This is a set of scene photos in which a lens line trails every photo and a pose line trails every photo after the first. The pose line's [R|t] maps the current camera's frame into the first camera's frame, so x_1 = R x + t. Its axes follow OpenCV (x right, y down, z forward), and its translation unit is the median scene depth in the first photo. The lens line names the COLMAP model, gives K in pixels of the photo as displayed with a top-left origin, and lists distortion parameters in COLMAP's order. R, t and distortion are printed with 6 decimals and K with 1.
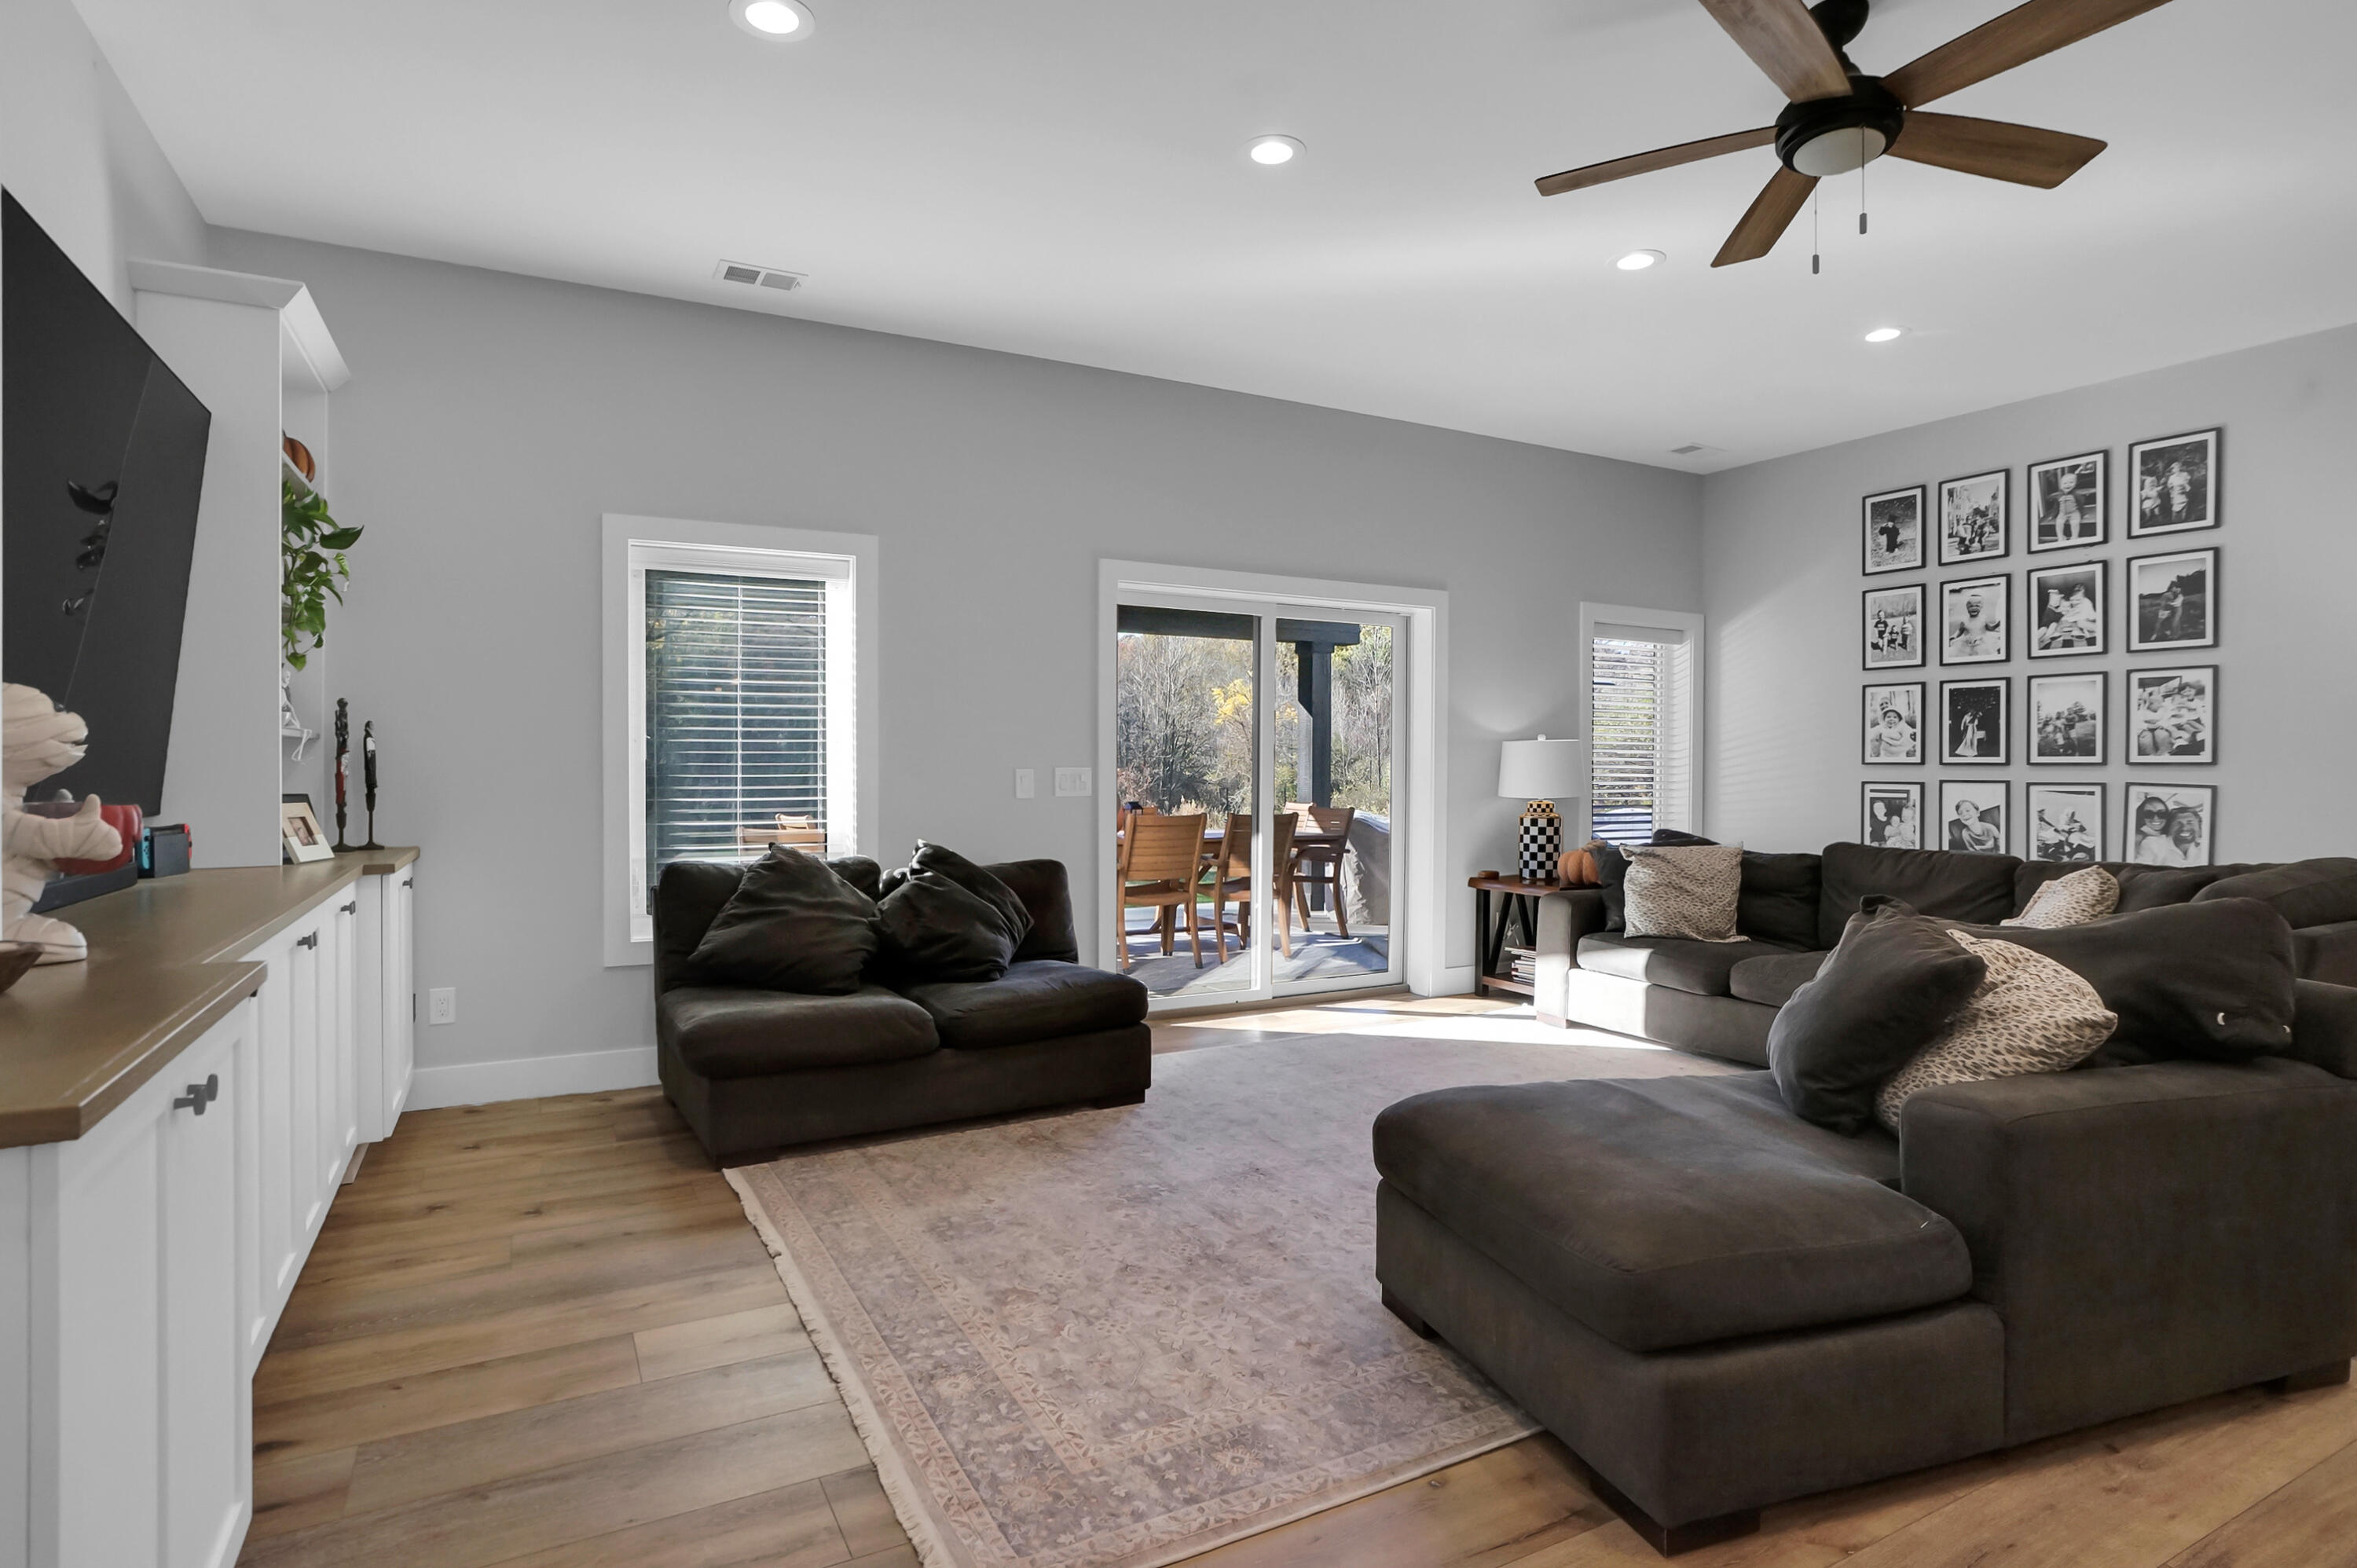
lens RADIAL K [[1186.4, 0, 1190.7], [0, 1186.4, 774.7], [0, 0, 1]] dist [-0.039701, 0.019719]
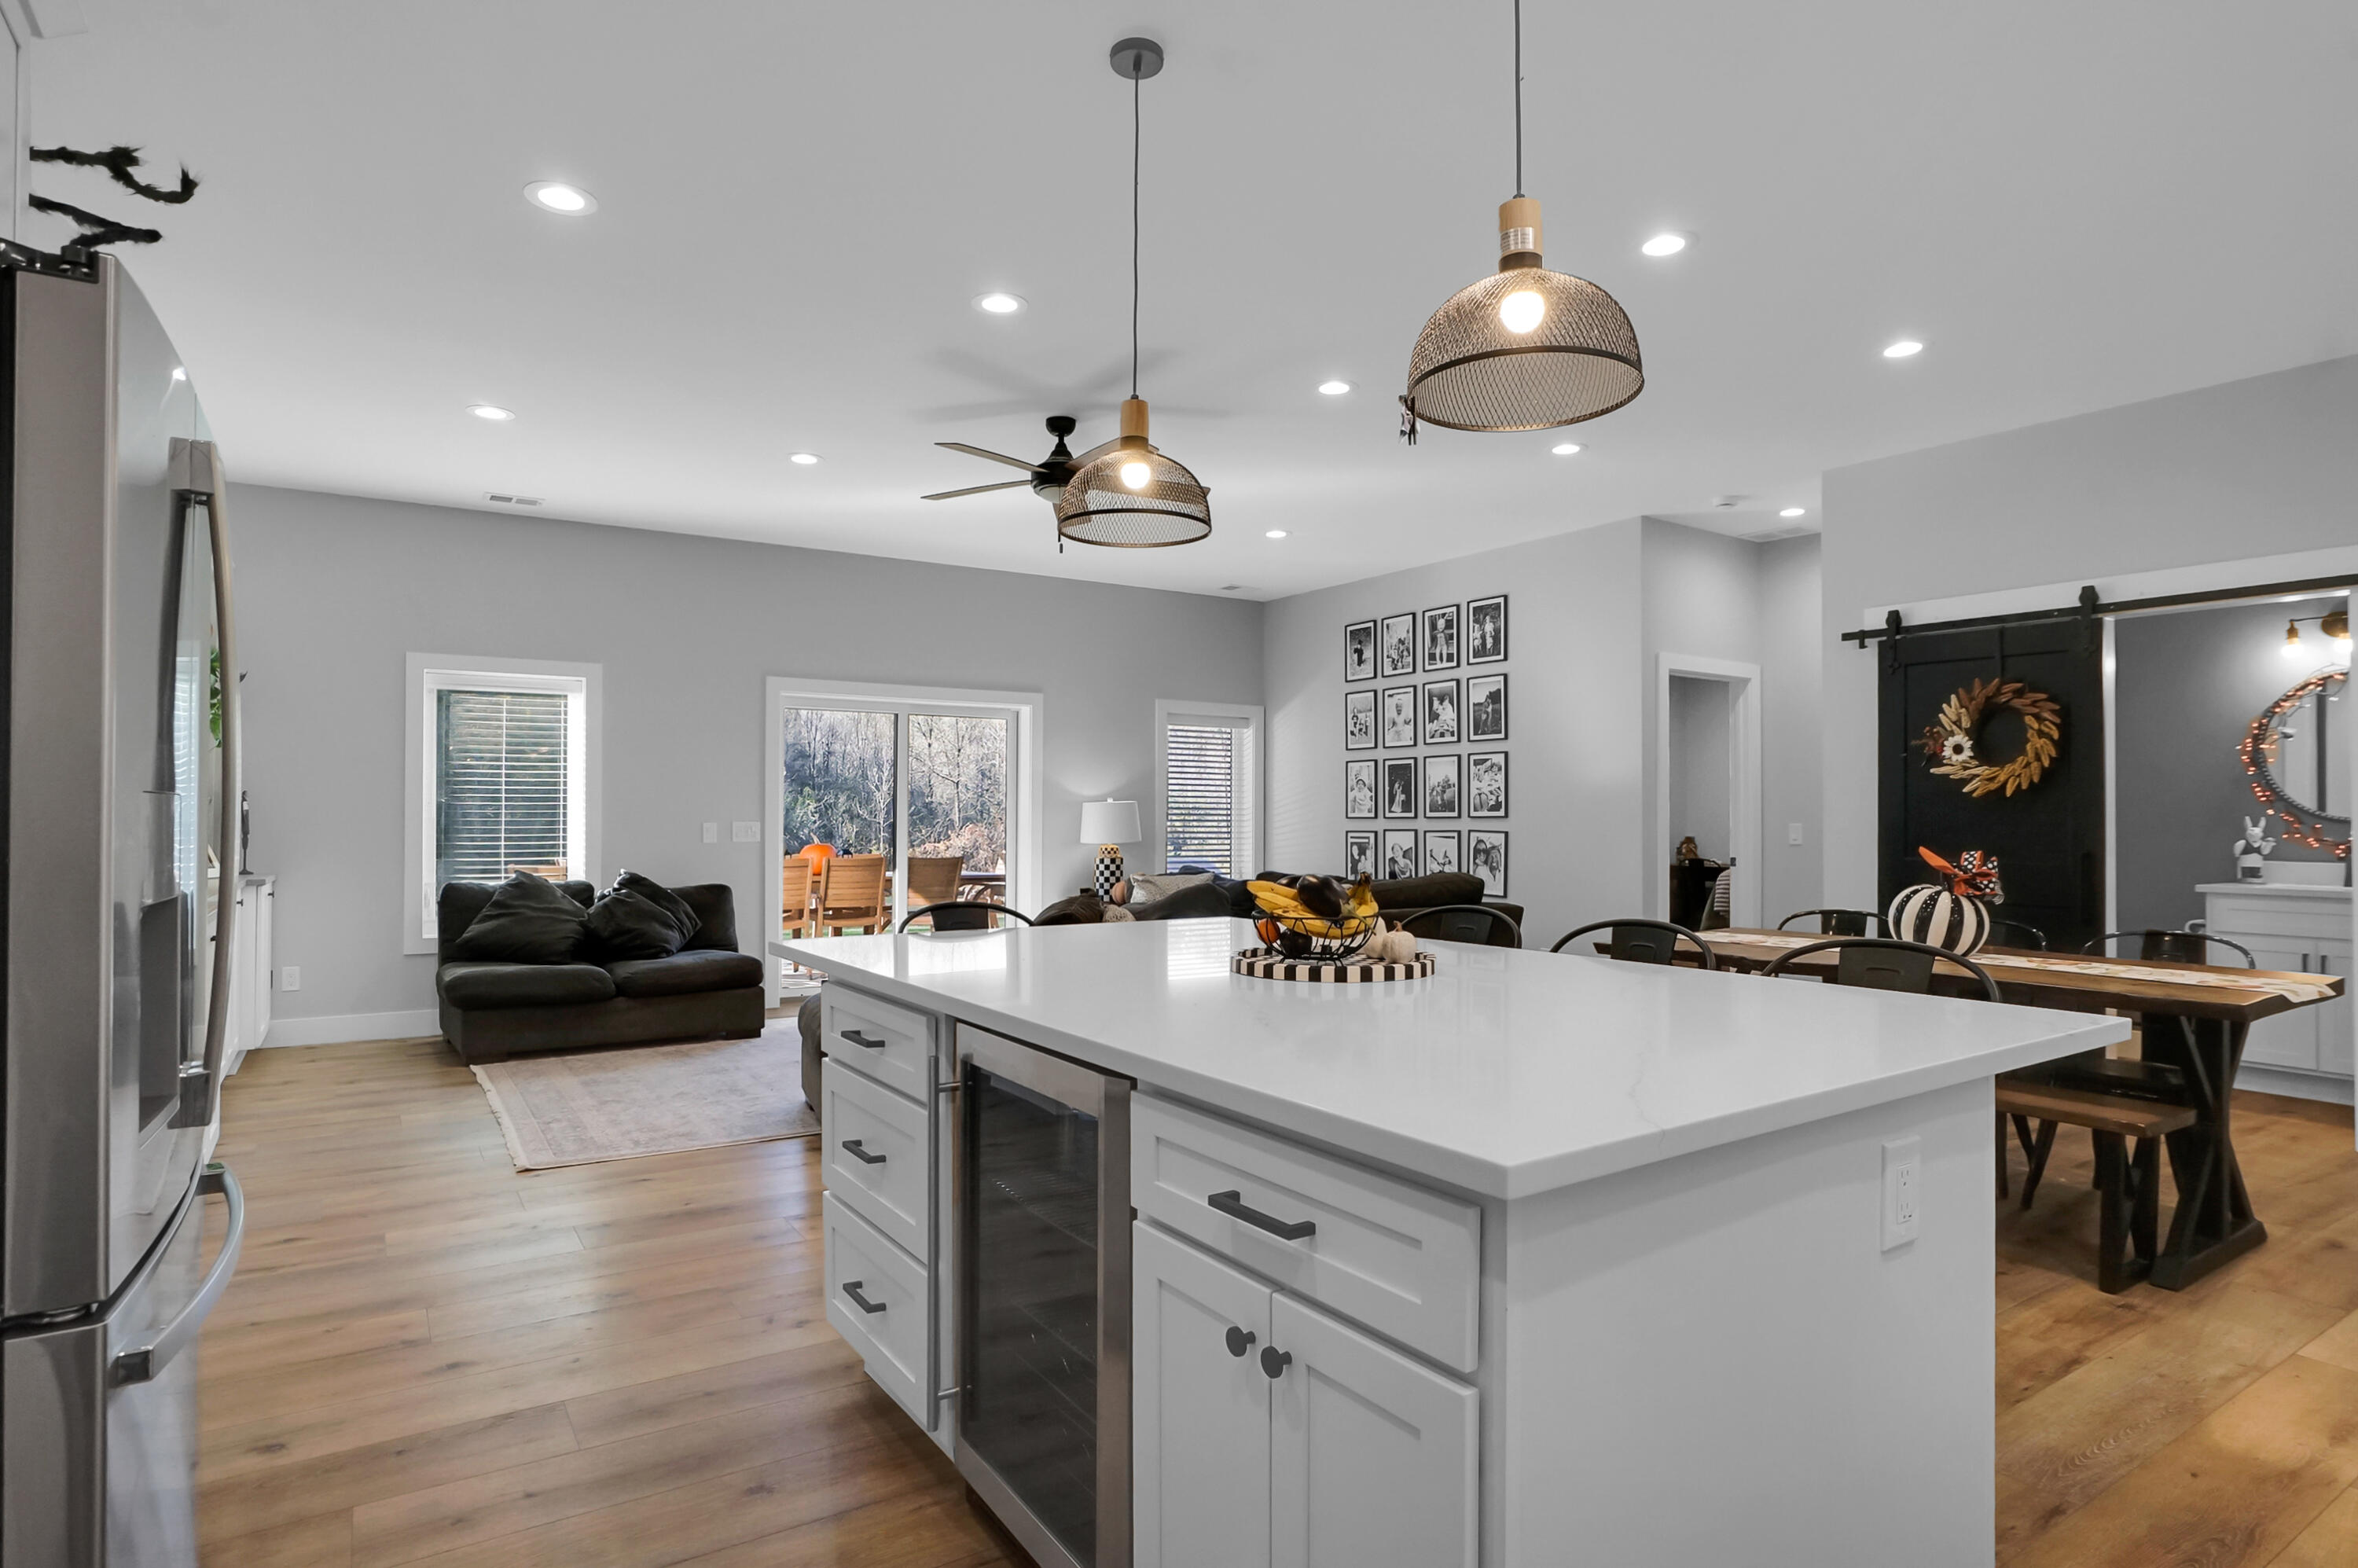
lens RADIAL K [[1239.3, 0, 1151.6], [0, 1239.3, 796.8], [0, 0, 1]] dist [-0.020004, 0.003894]
pose [[0.998487, -0.000940, 0.054979, 0.327914], [0.002514, 0.999589, -0.028565, 0.008580], [-0.054929, 0.028660, 0.998079, -0.556934]]
